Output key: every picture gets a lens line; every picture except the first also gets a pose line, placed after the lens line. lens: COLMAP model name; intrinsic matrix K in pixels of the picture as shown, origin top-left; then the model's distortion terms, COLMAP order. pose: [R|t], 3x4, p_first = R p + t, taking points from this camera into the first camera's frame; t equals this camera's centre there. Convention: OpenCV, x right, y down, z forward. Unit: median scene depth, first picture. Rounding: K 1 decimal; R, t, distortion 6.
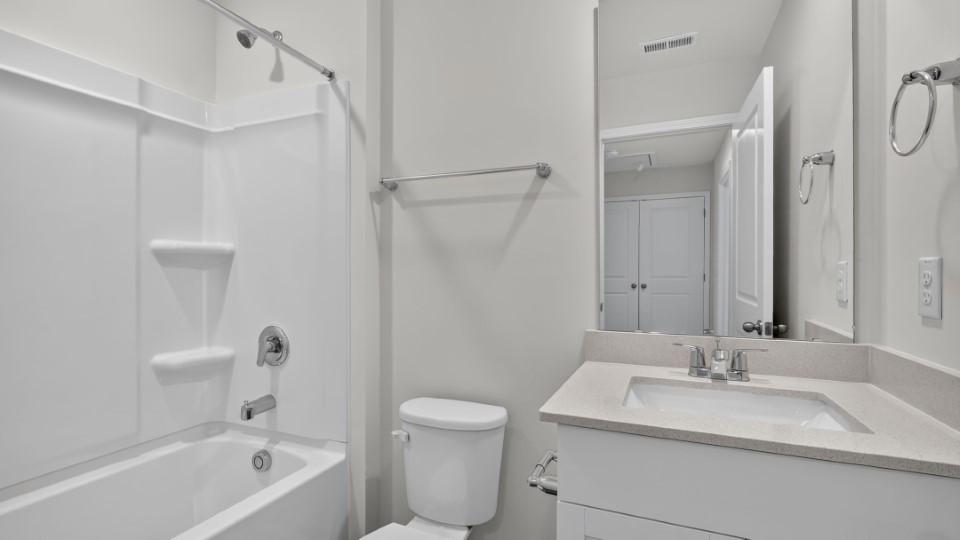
lens RADIAL K [[443.3, 0, 478.9], [0, 443.3, 272.9], [0, 0, 1]] dist [-0.004900, -0.000238]
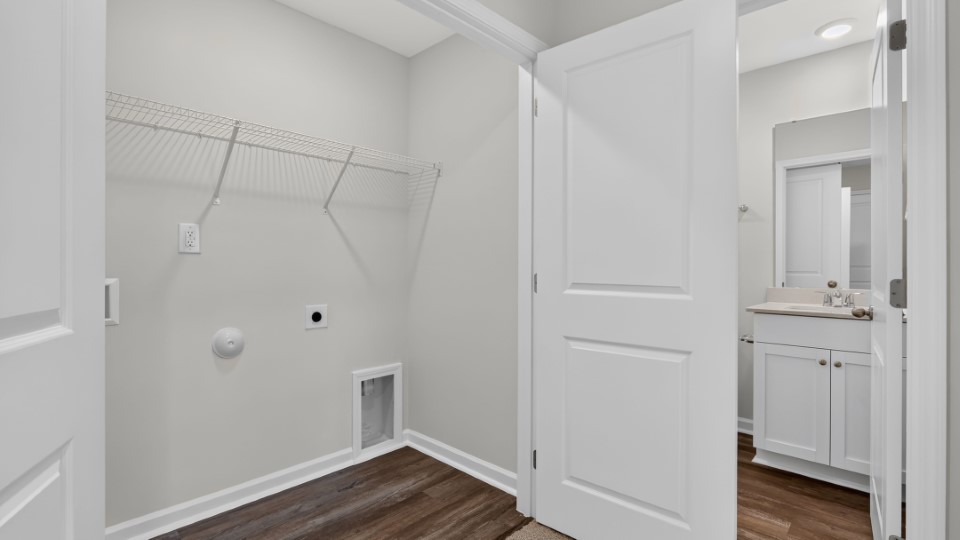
lens RADIAL K [[443.3, 0, 482.1], [0, 443.3, 268.6], [0, 0, 1]] dist [-0.004900, -0.000238]
pose [[0.942167, 0.007086, -0.335067, -0.296791], [-0.006700, 0.999975, 0.002308, 0.044915], [0.335075, 0.000071, 0.942191, -1.287234]]
